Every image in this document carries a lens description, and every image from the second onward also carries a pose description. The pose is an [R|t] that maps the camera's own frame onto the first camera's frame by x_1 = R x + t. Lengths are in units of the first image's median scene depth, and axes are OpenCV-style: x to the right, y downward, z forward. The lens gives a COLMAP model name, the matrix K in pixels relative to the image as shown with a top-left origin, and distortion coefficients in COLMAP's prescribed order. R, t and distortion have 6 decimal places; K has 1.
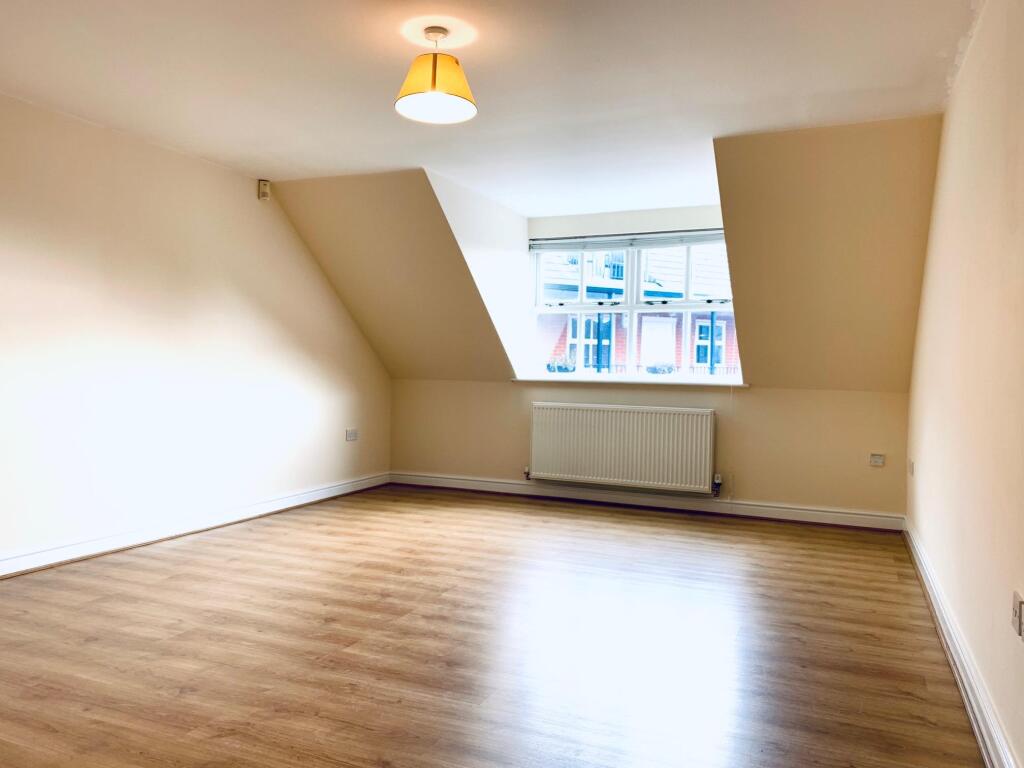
lens RADIAL K [[777.8, 0, 512.0], [0, 777.8, 384.0], [0, 0, 1]] dist [0.061658, -0.052539]
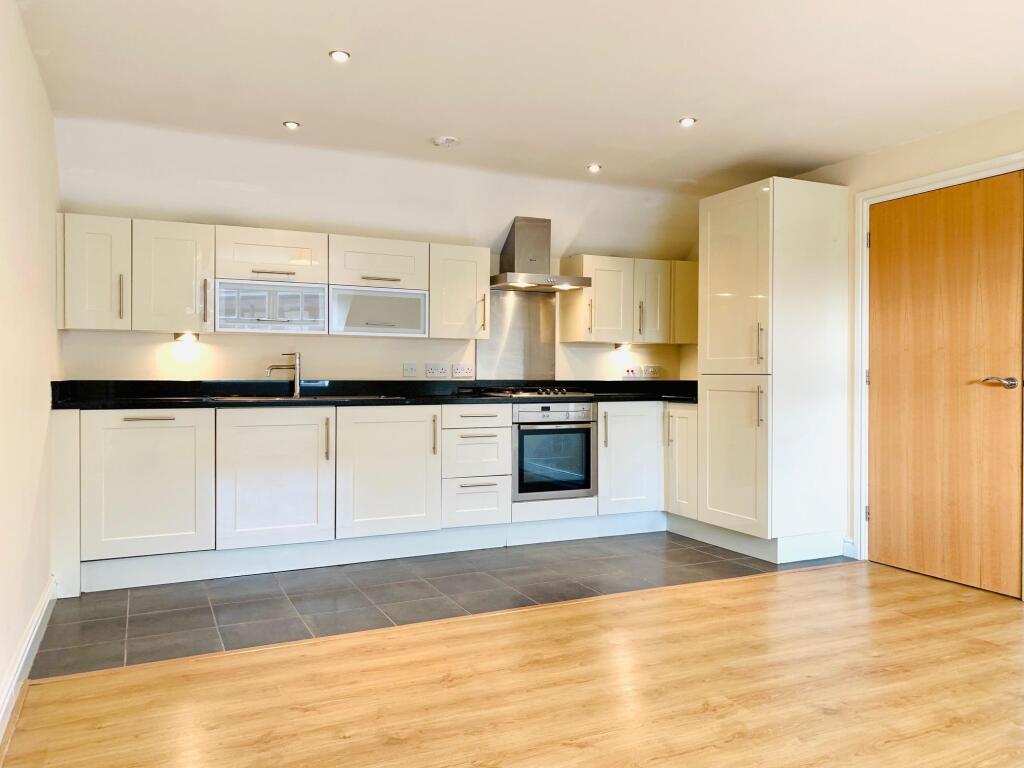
lens RADIAL K [[777.8, 0, 512.0], [0, 777.8, 384.0], [0, 0, 1]] dist [0.061658, -0.052539]
pose [[-0.661059, -0.011049, -0.750252, 0.255237], [-0.027858, 0.999564, 0.009825, -0.007820], [0.749816, 0.027395, -0.661079, 0.579463]]
